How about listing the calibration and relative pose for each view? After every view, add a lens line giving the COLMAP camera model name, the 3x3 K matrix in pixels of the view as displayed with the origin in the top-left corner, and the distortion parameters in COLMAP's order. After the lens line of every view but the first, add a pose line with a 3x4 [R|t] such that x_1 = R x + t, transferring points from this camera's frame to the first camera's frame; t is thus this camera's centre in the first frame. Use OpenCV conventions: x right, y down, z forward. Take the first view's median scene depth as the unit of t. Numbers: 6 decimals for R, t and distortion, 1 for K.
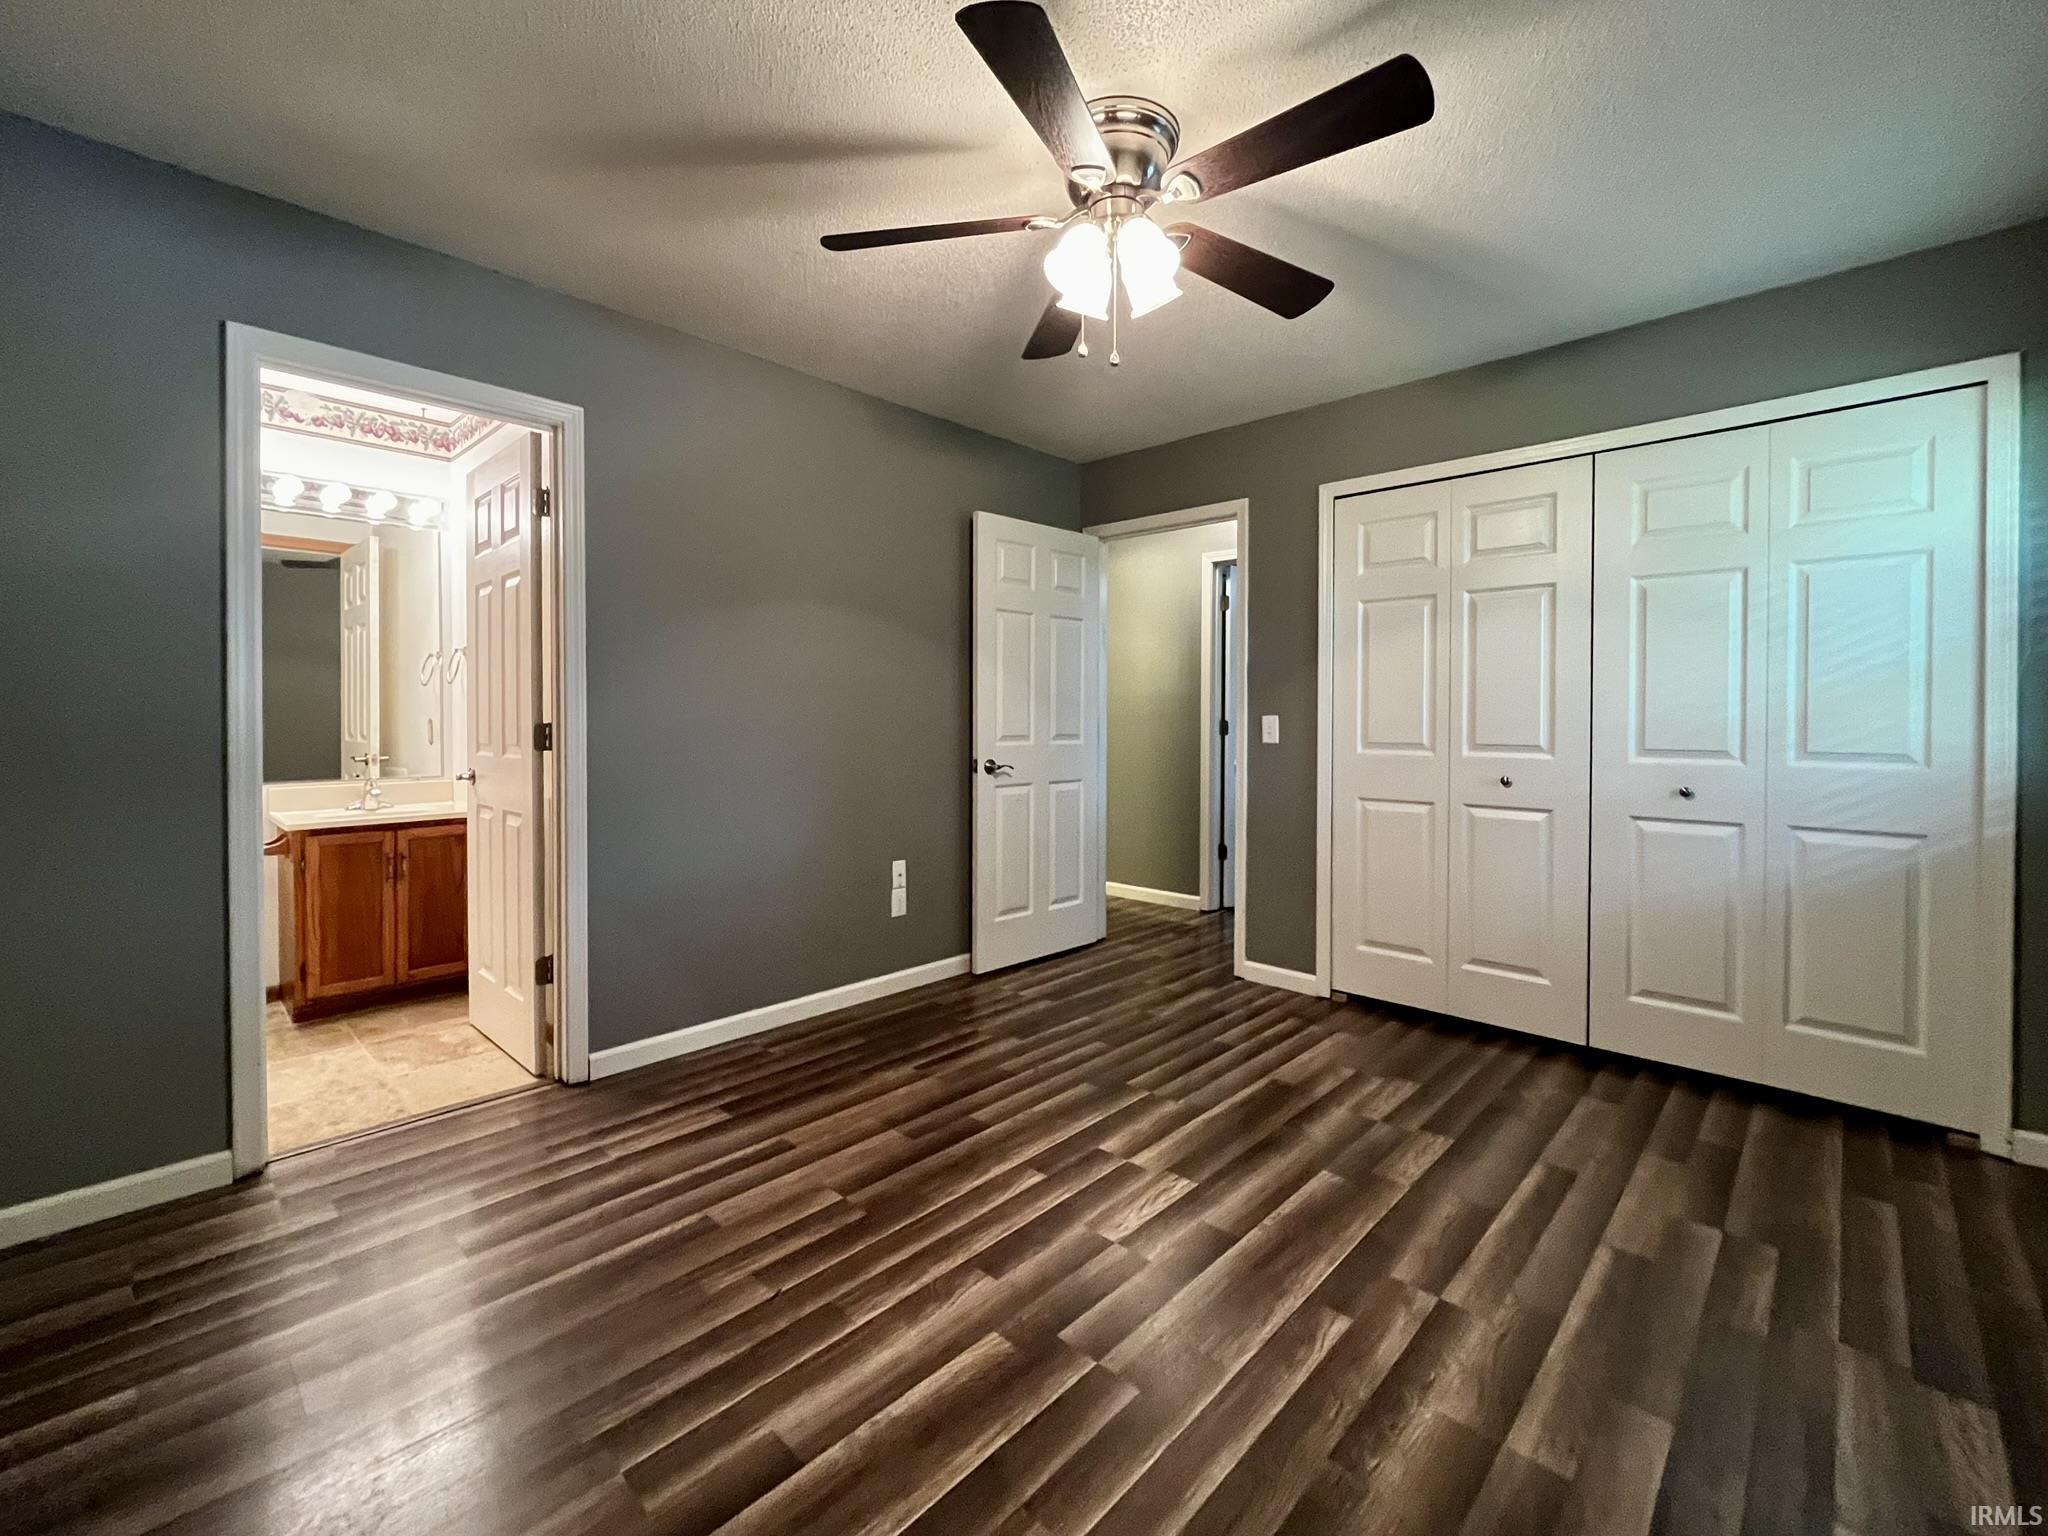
lens RADIAL K [[851.1, 0, 1050.6], [0, 851.1, 724.0], [0, 0, 1]] dist [-0.001474, -0.000088]
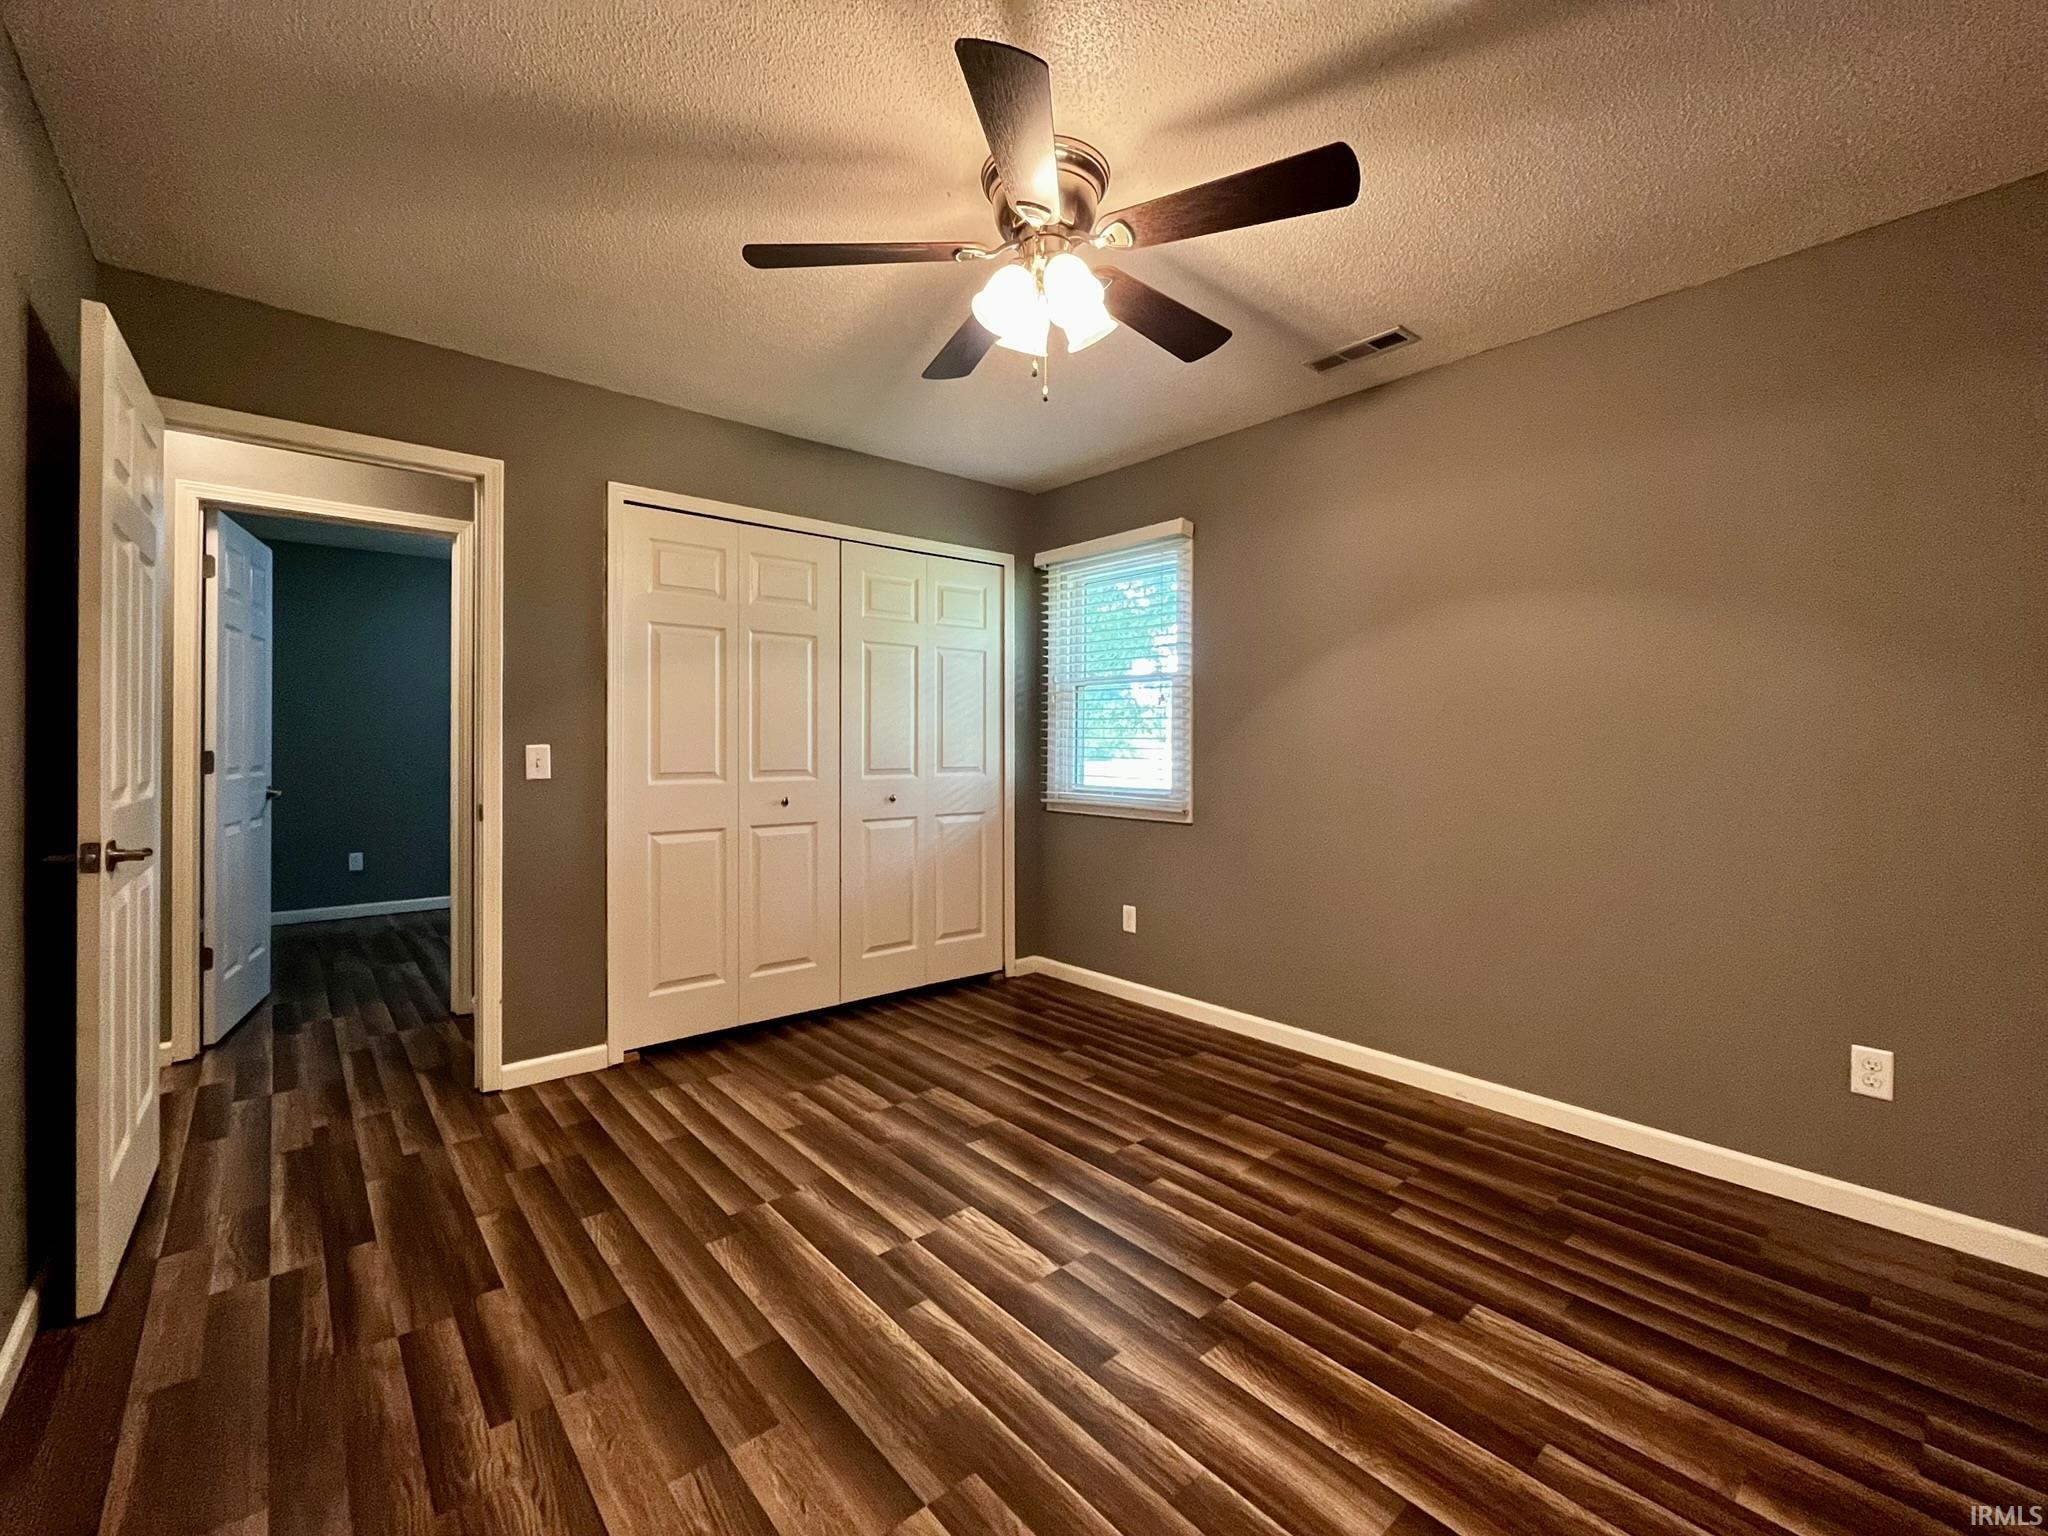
lens RADIAL K [[851.1, 0, 992.4], [0, 851.1, 744.7], [0, 0, 1]] dist [-0.001474, -0.000088]
pose [[0.152963, -0.004566, 0.988221, -0.703291], [0.006369, 0.999973, 0.003634, -0.015053], [-0.988211, 0.005738, 0.152988, 0.690413]]
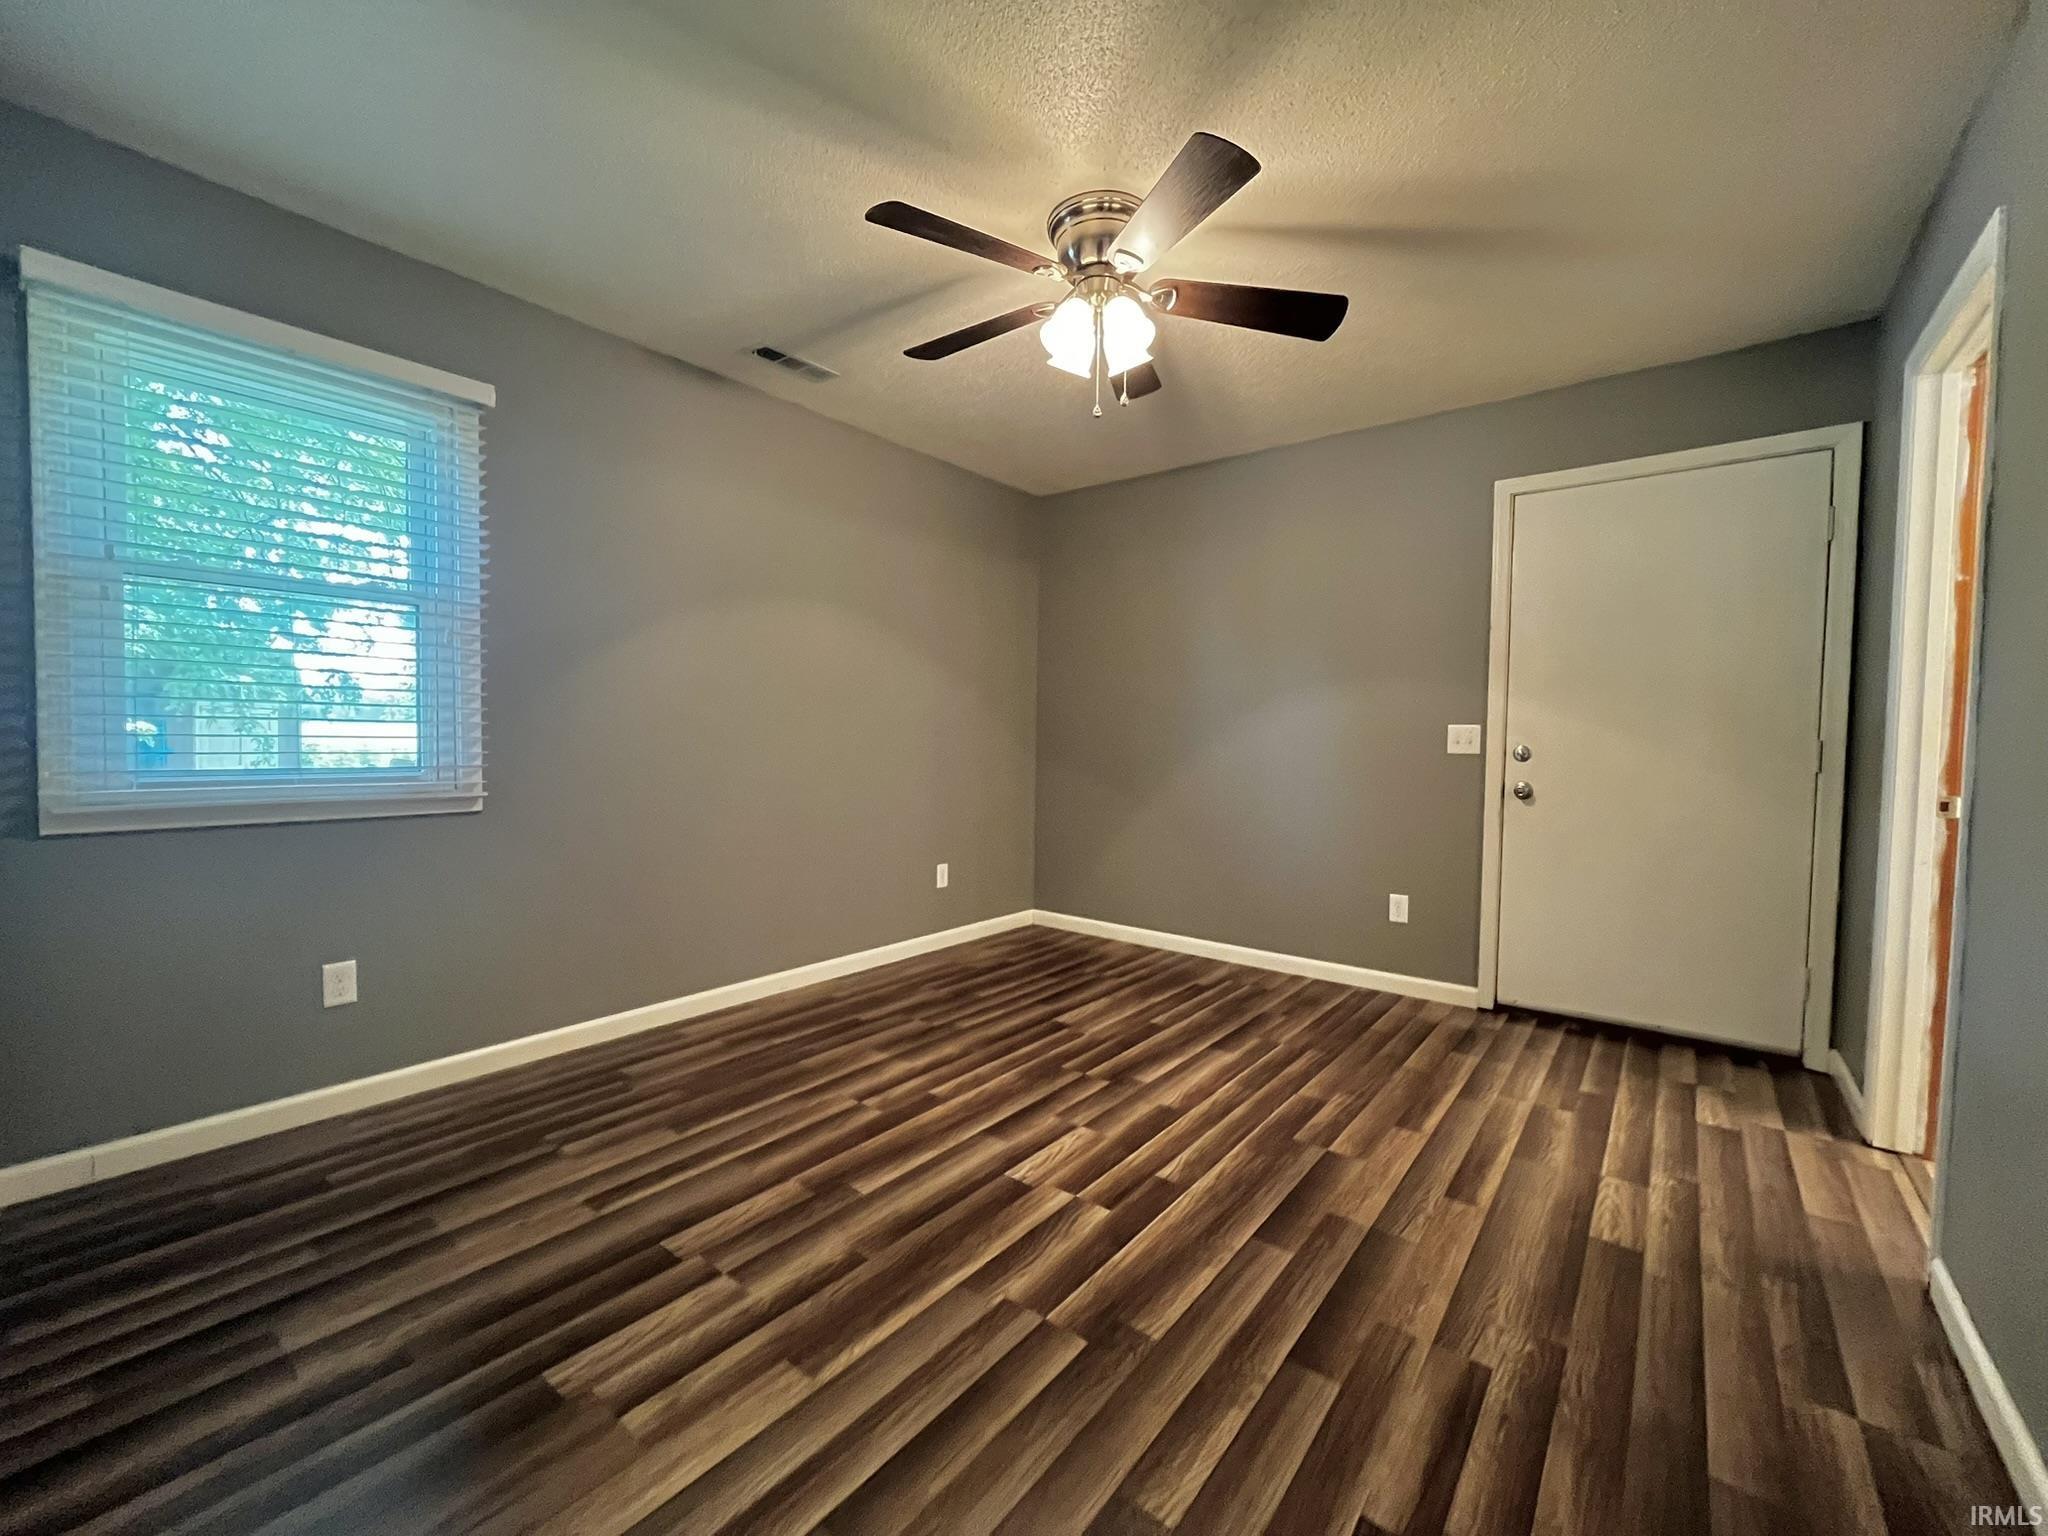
lens RADIAL K [[851.1, 0, 1007.3], [0, 851.1, 776.2], [0, 0, 1]] dist [-0.001474, -0.000088]
pose [[-0.998806, -0.014681, -0.046600, 0.189056], [-0.017248, 0.998328, 0.055169, 0.013205], [0.045712, 0.055907, -0.997389, 1.674866]]
